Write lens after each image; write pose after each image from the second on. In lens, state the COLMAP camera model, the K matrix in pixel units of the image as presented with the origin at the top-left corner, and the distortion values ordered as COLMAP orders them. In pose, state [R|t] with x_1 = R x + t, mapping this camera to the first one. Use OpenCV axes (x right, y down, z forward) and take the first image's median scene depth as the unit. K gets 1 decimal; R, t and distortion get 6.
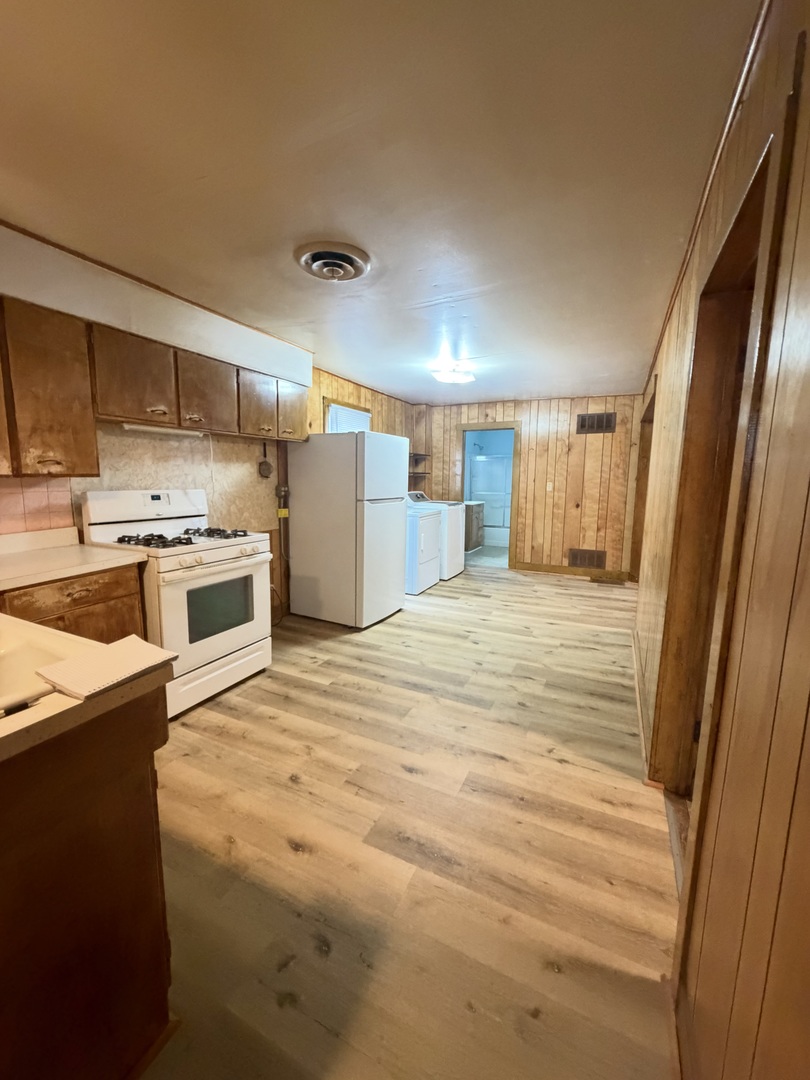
lens RADIAL K [[426.3, 0, 404.8], [0, 426.3, 543.0], [0, 0, 1]] dist [-0.006090, 0.000333]
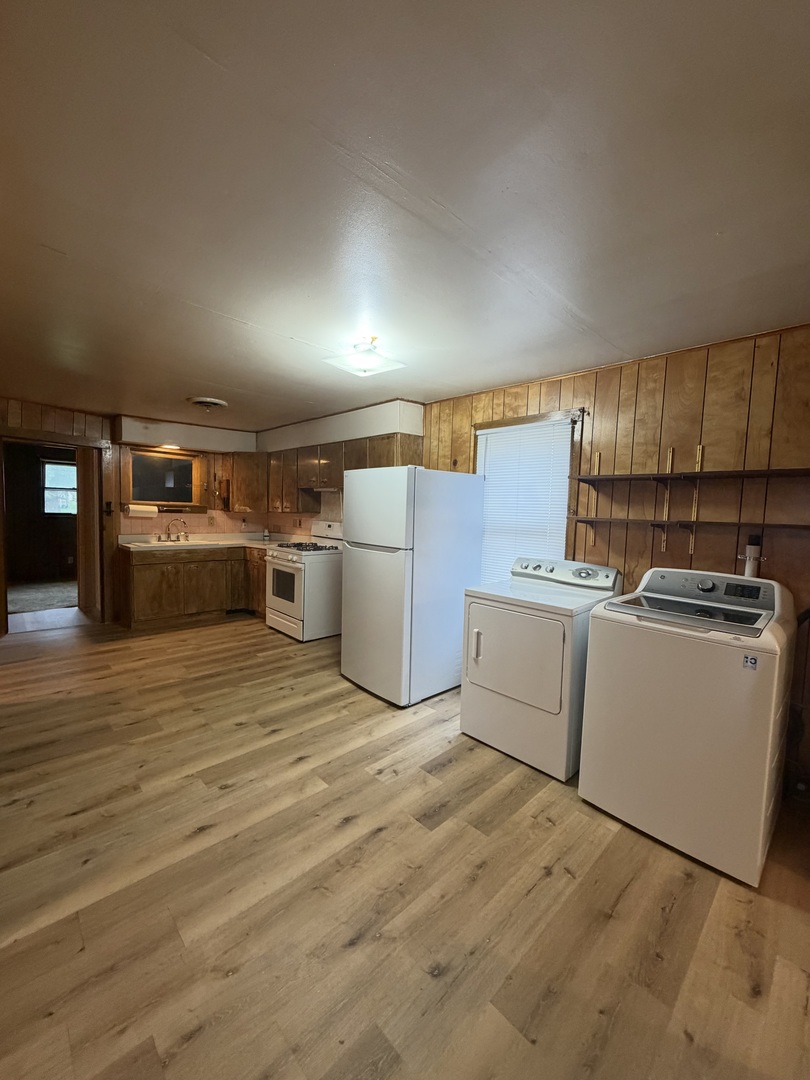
lens RADIAL K [[426.3, 0, 407.6], [0, 426.3, 538.5], [0, 0, 1]] dist [-0.006090, 0.000333]
pose [[-0.335242, 0.044374, -0.941087, 0.992986], [-0.179346, 0.977619, 0.109985, -0.307350], [0.924904, 0.205652, -0.319780, 1.851558]]
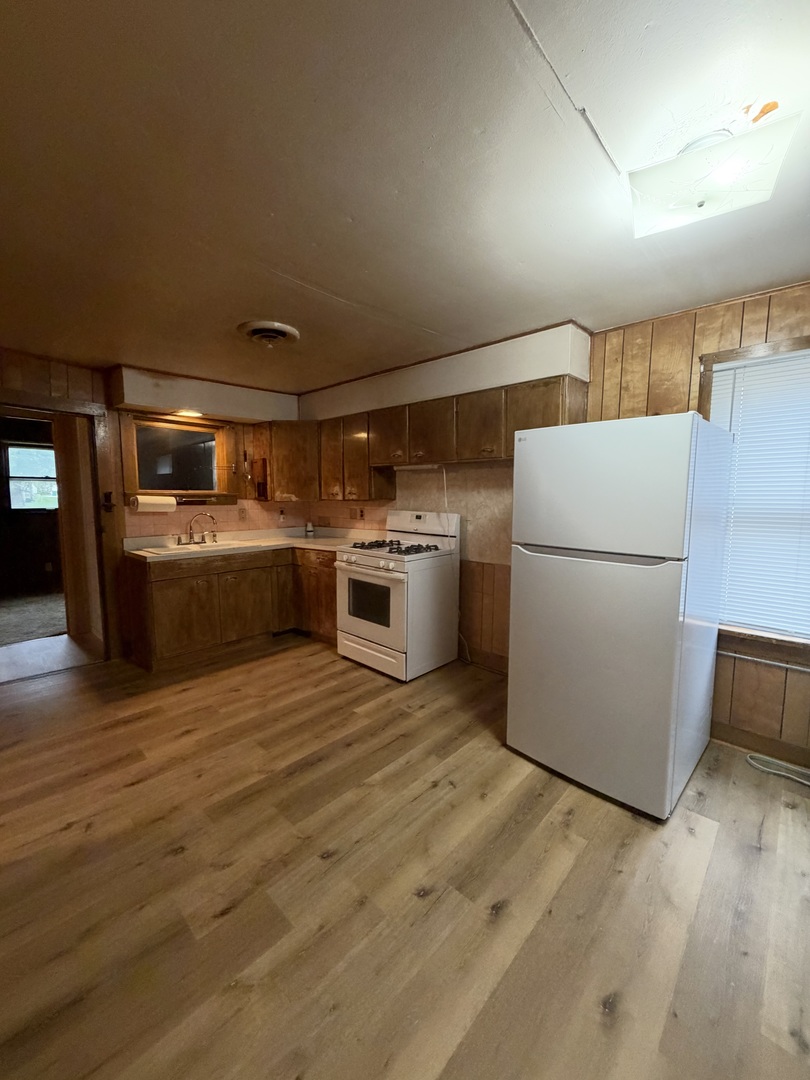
lens RADIAL K [[426.3, 0, 405.6], [0, 426.3, 538.0], [0, 0, 1]] dist [-0.006090, 0.000333]
pose [[-0.290834, 0.089912, -0.952539, 0.690321], [-0.154151, 0.978165, 0.139397, -0.218069], [0.944274, 0.187376, -0.270624, 1.301168]]
